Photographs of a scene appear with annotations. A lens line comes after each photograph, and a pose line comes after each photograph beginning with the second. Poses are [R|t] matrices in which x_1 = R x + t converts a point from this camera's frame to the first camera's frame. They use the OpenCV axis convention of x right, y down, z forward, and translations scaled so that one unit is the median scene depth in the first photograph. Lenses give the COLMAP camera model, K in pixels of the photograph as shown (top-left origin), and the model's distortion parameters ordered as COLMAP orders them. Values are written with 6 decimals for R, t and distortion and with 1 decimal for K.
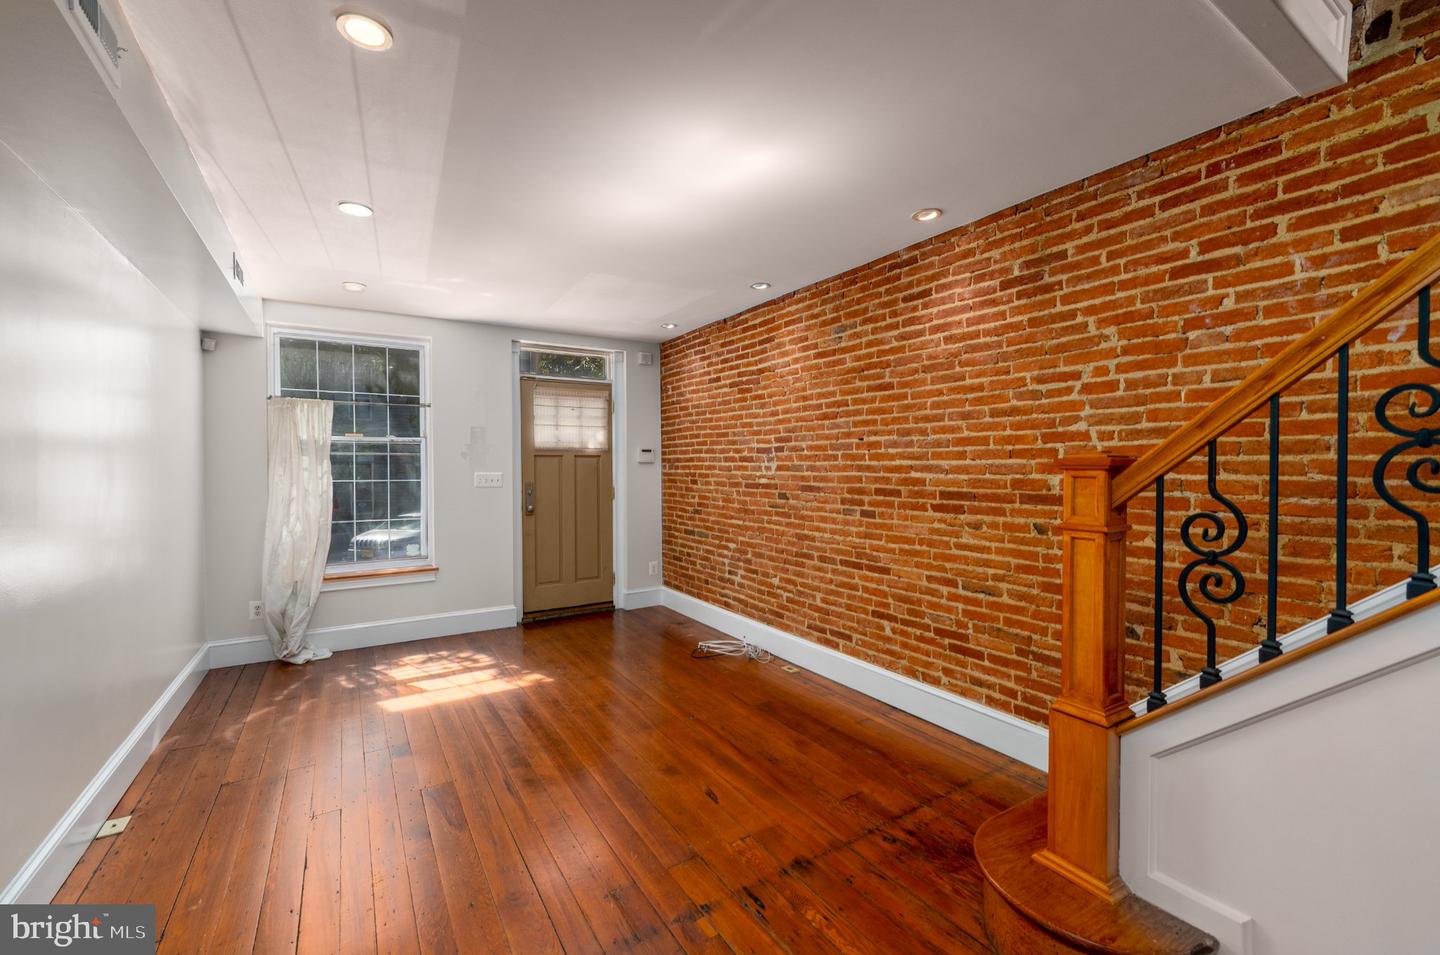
lens RADIAL K [[594.7, 0, 722.8], [0, 594.7, 478.5], [0, 0, 1]] dist [0.000605, 0.000136]
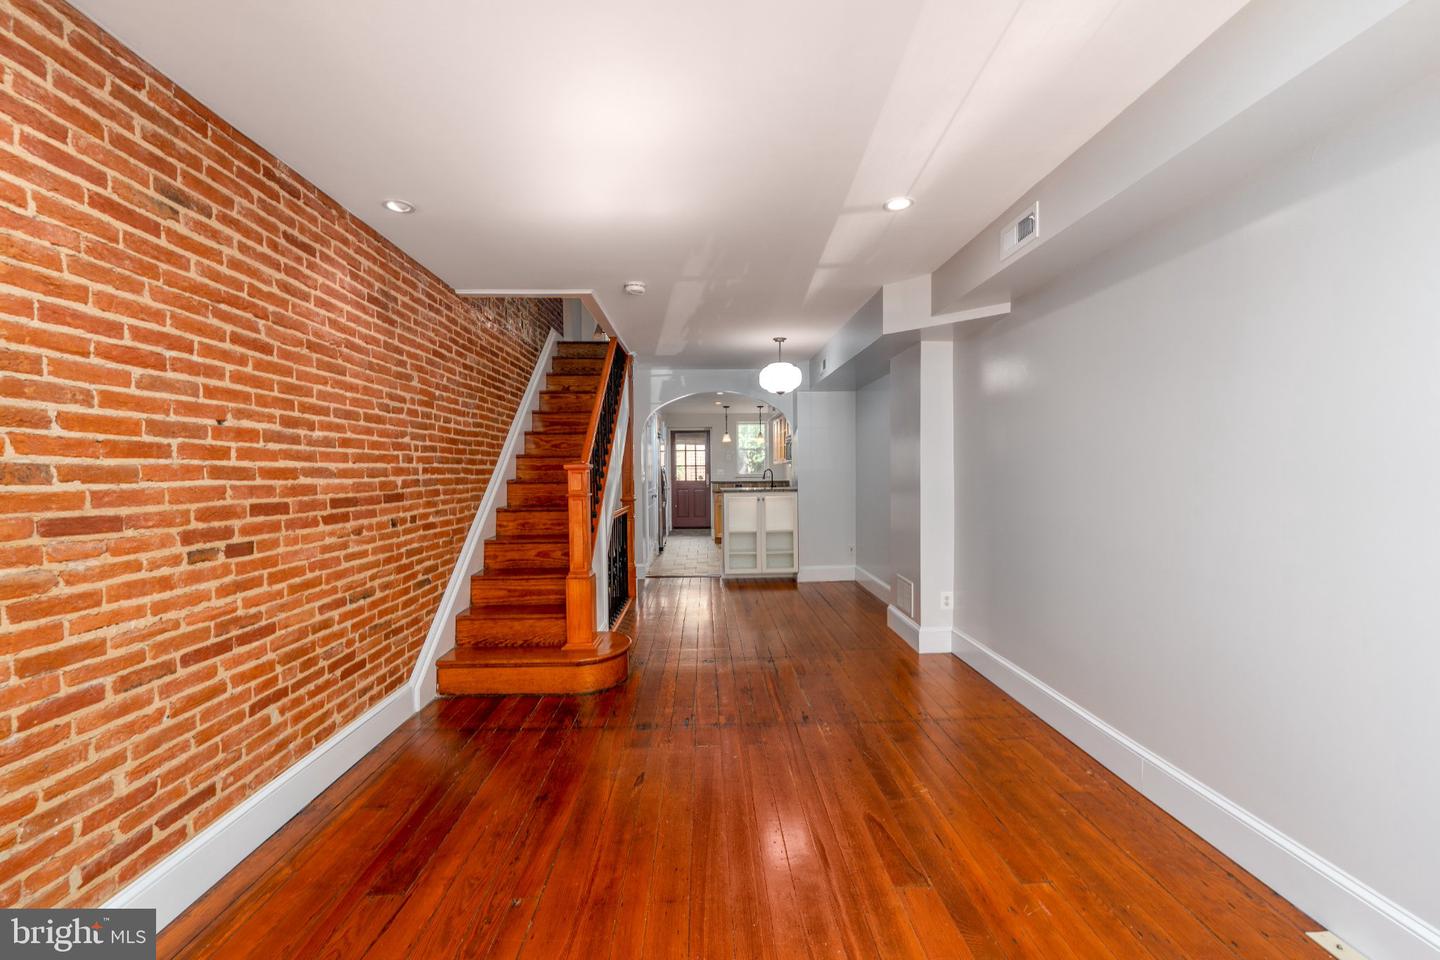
lens RADIAL K [[594.7, 0, 722.8], [0, 594.7, 481.0], [0, 0, 1]] dist [0.000605, 0.000136]
pose [[-0.863431, 0.003121, 0.504457, -0.473384], [0.023776, 0.999121, 0.034515, -0.017745], [-0.503906, 0.041795, -0.862746, 1.271490]]
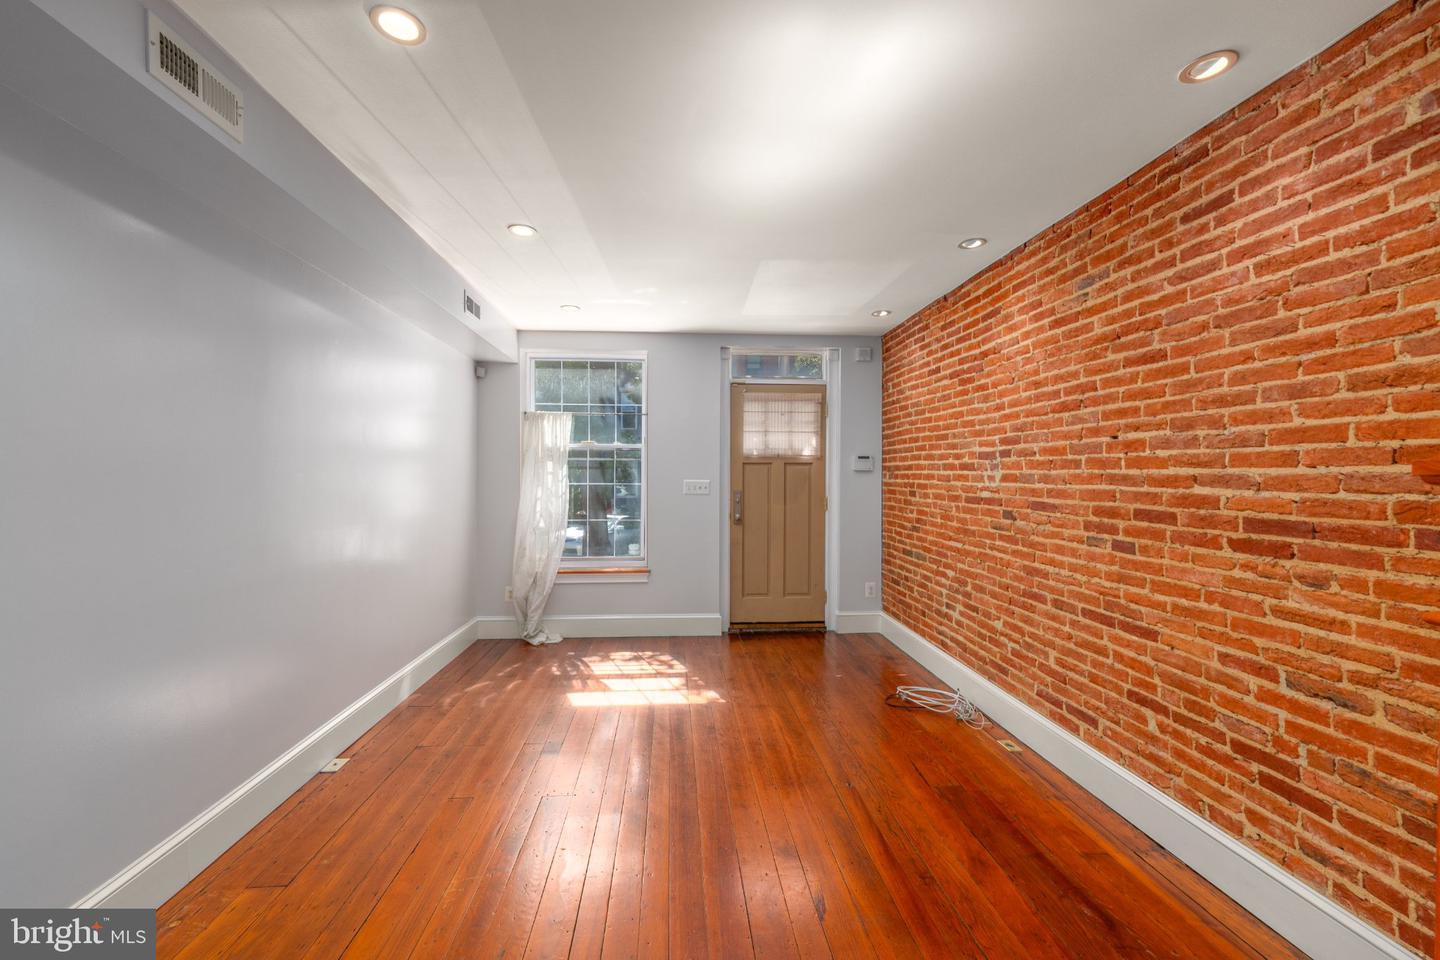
lens RADIAL K [[591.0, 0, 715.3], [0, 591.0, 482.4], [0, 0, 1]] dist [-0.002103, 0.000286]
pose [[0.882984, 0.013021, -0.469223, 0.148594], [-0.016807, 0.999851, -0.003880, -0.003366], [0.469103, 0.011313, 0.883071, 0.184714]]
